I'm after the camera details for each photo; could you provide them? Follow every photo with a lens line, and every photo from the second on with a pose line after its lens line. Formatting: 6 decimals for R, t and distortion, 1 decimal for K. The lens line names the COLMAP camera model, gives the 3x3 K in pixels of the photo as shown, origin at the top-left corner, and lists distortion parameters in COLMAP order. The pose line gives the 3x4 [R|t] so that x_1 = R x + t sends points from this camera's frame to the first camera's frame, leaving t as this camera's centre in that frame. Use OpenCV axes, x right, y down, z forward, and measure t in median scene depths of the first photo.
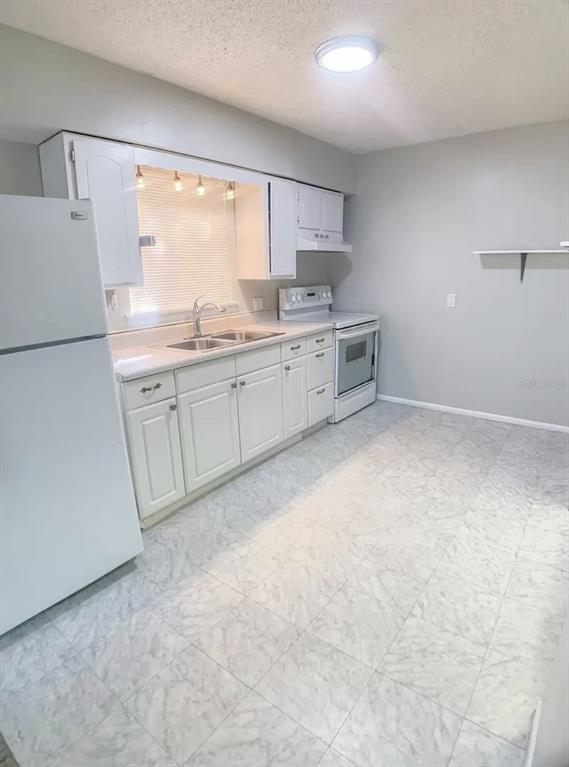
lens RADIAL K [[401.8, 0, 286.2], [0, 401.8, 364.9], [0, 0, 1]] dist [-0.081930, 0.014699]
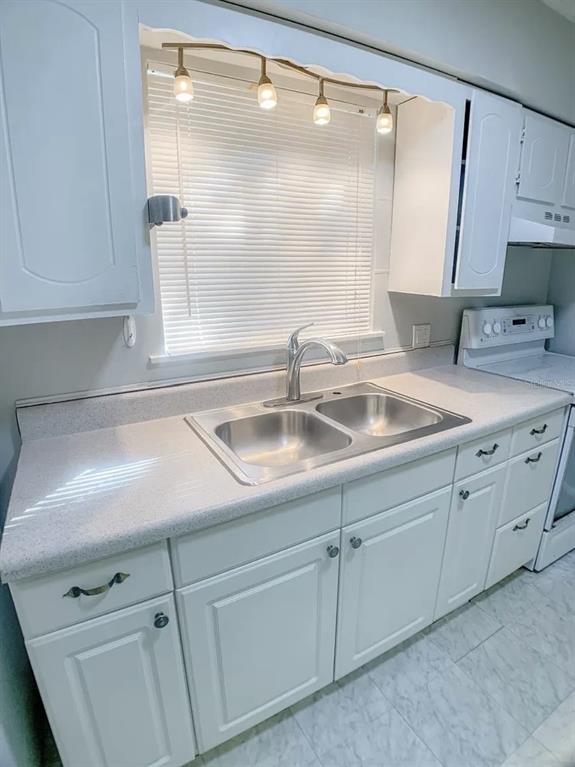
lens RADIAL K [[408.6, 0, 289.3], [0, 408.6, 369.8], [0, 0, 1]] dist [-0.116054, 0.028475]
pose [[0.922804, 0.124836, -0.364484, -0.037115], [-0.113822, 0.992158, 0.051640, -0.144213], [0.368072, -0.006167, 0.929777, 0.526638]]
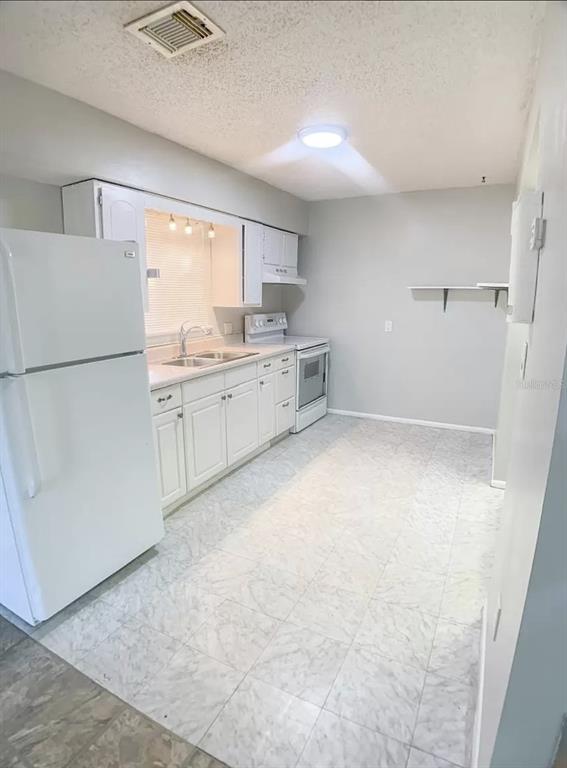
lens RADIAL K [[402.3, 0, 285.2], [0, 402.3, 365.4], [0, 0, 1]] dist [-0.081930, 0.014699]
pose [[0.983165, -0.007172, 0.182580, -0.150315], [0.018519, 0.997995, -0.060517, 0.029488], [-0.181780, 0.062879, 0.981327, -0.166176]]
